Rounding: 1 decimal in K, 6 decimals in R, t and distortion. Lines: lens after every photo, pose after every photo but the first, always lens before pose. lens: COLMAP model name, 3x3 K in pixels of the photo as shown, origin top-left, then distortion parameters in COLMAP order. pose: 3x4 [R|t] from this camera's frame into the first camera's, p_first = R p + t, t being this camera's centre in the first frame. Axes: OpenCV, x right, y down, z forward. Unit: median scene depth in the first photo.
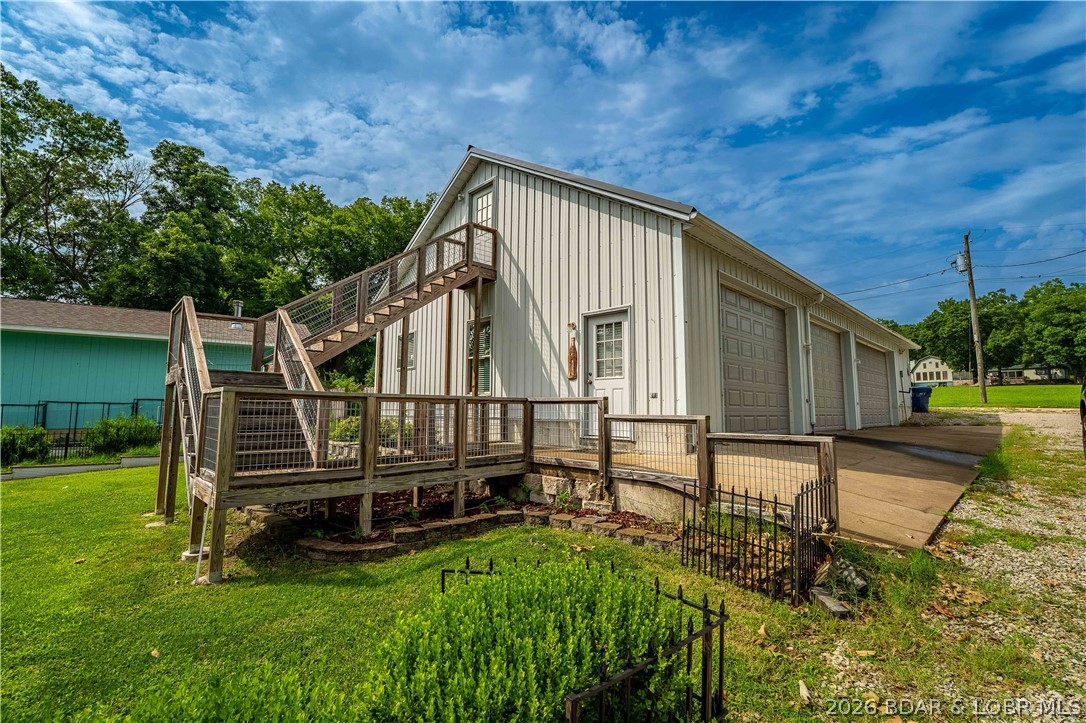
lens RADIAL K [[471.6, 0, 543.0], [0, 471.6, 361.5], [0, 0, 1]] dist [0.000751, 0.000076]
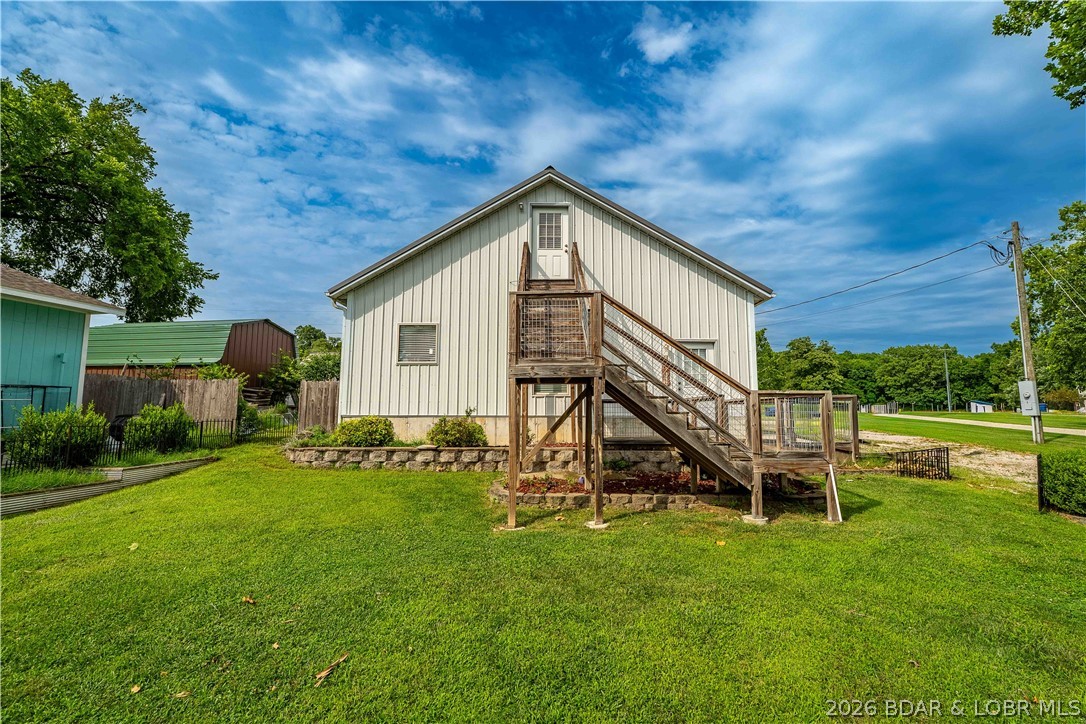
lens RADIAL K [[471.6, 0, 543.0], [0, 471.6, 362.0], [0, 0, 1]] dist [0.000751, 0.000076]
pose [[0.684083, 0.068562, 0.726175, -0.926782], [-0.068697, 0.997203, -0.029436, 0.027253], [-0.726162, -0.029749, 0.686880, 0.249727]]
